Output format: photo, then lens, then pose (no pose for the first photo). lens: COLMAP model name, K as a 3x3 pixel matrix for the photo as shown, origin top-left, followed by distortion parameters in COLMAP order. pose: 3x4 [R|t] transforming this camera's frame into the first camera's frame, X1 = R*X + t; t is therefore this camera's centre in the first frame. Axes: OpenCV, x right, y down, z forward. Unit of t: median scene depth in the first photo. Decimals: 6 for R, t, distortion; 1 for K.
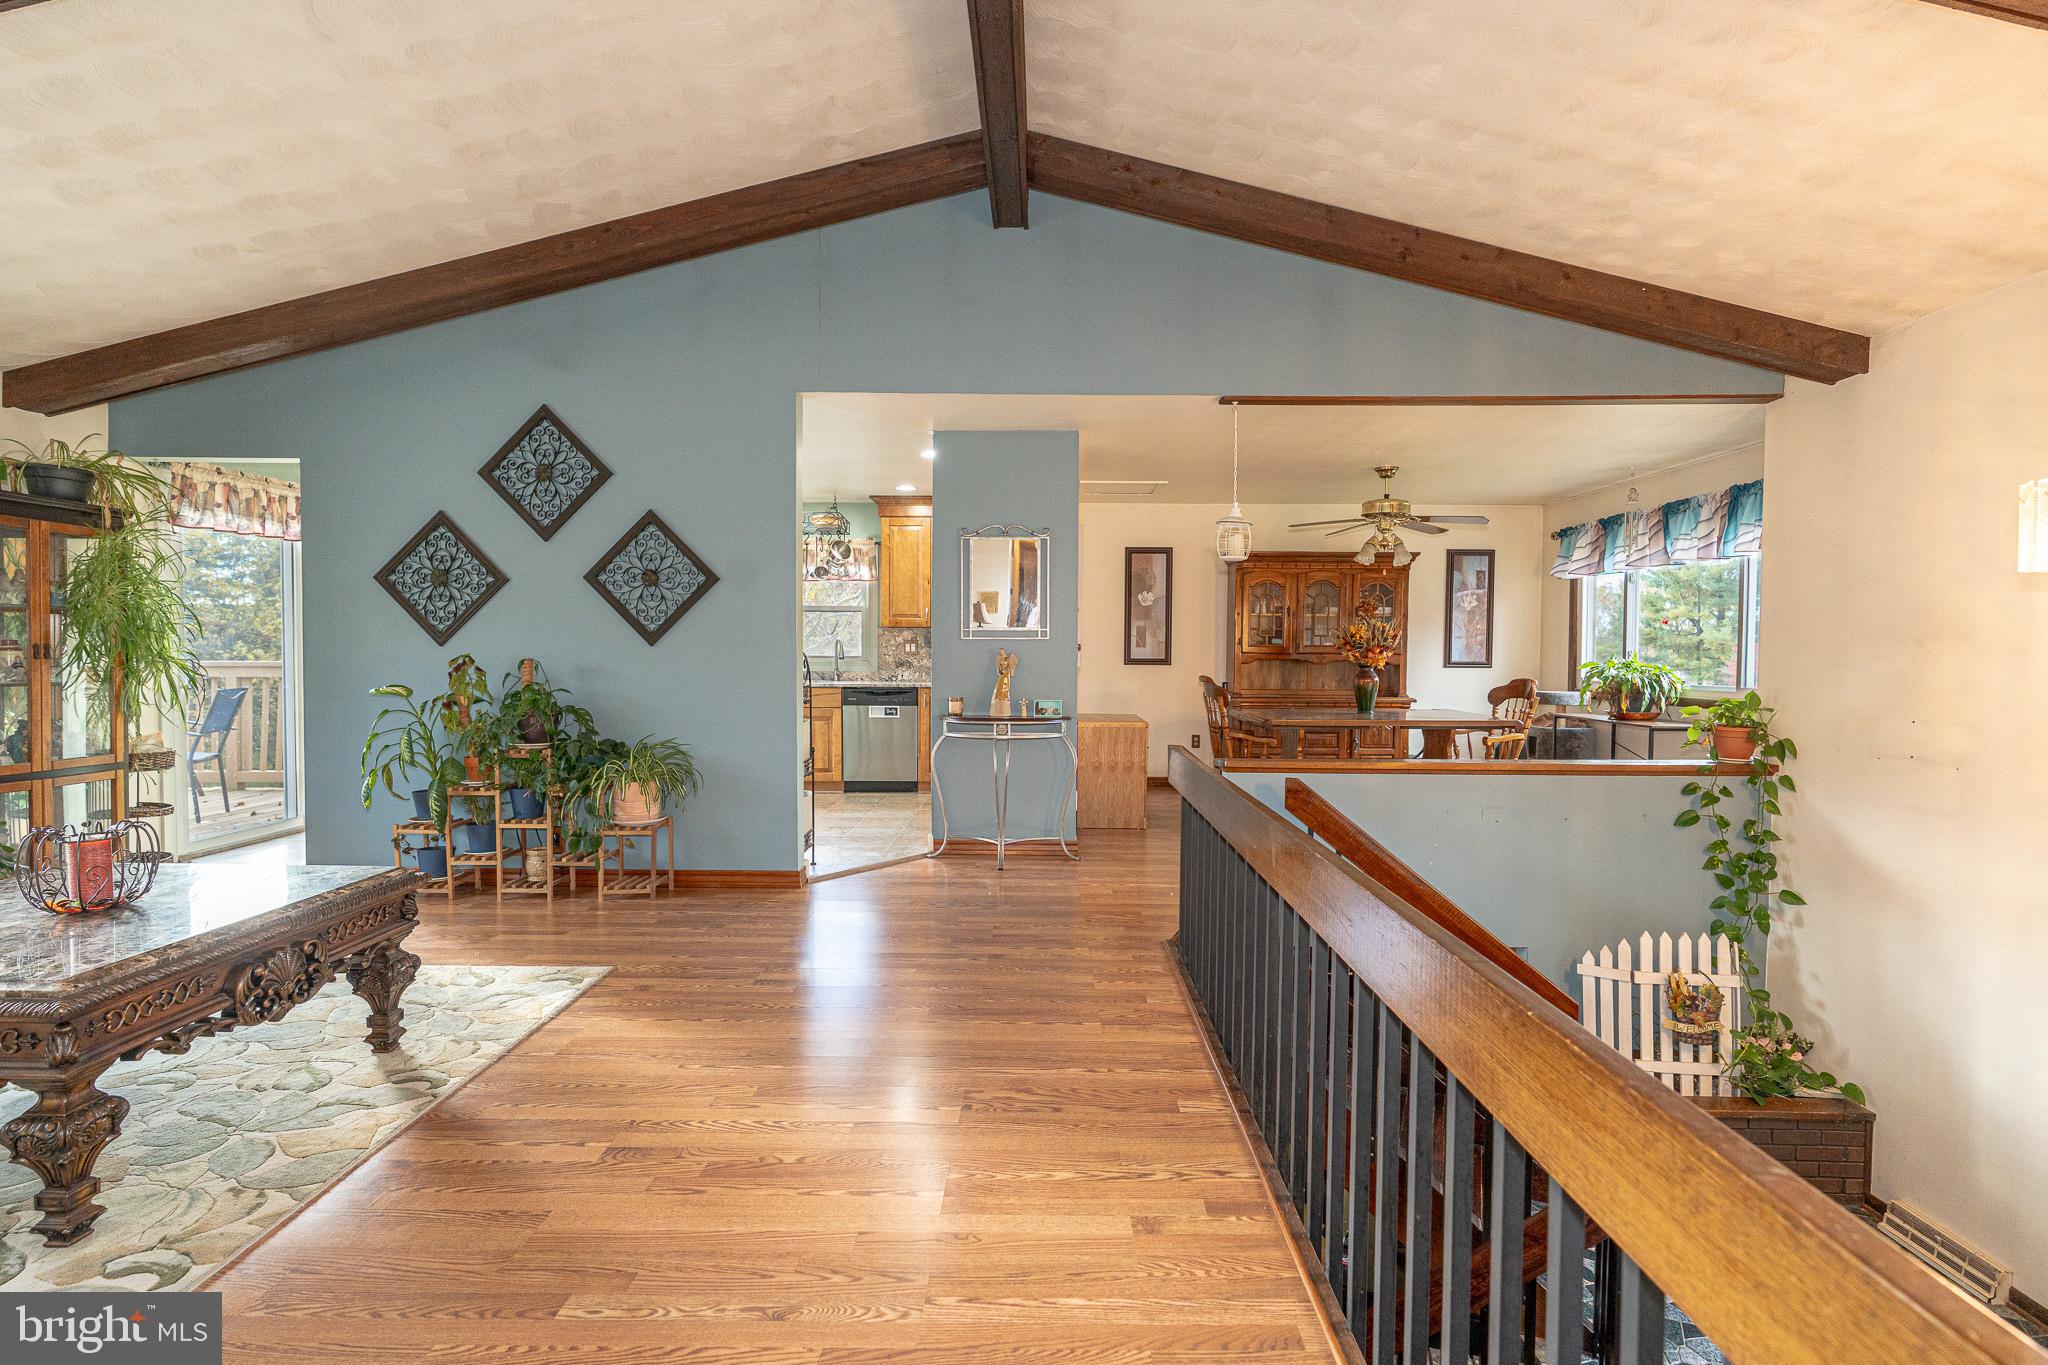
lens RADIAL K [[942.9, 0, 1019.5], [0, 942.9, 676.1], [0, 0, 1]] dist [-0.007765, 0.000502]
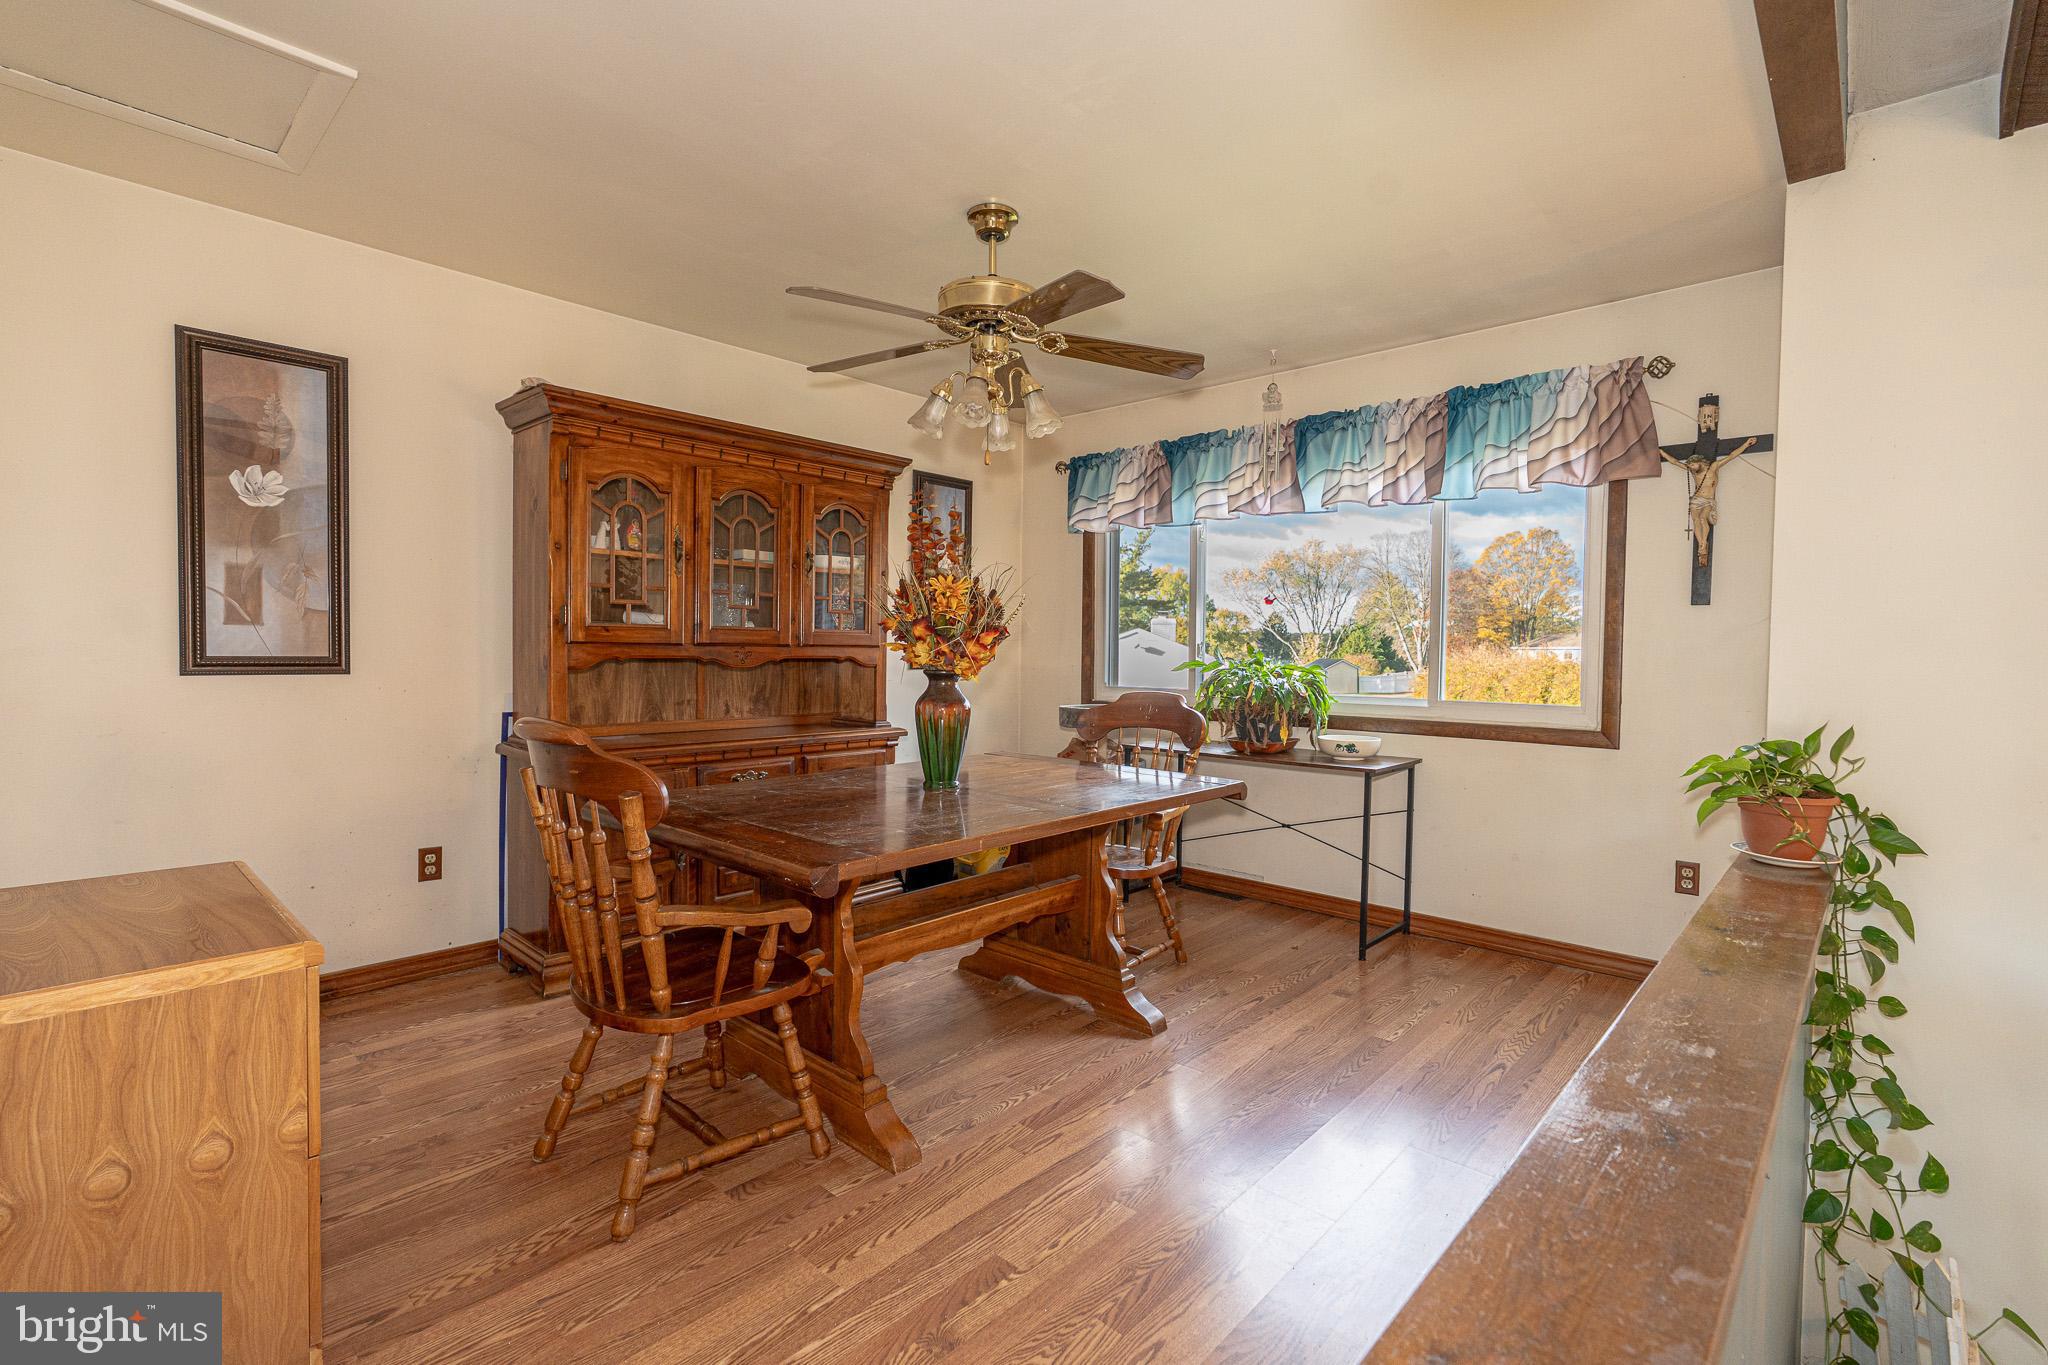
lens RADIAL K [[915.6, 0, 1036.1], [0, 915.6, 677.3], [0, 0, 1]] dist [-0.006967, 0.001426]
pose [[0.655961, -0.021501, 0.754489, 0.070035], [0.011699, 0.999764, 0.018320, -0.014361], [-0.754704, -0.003191, 0.656057, 0.589606]]
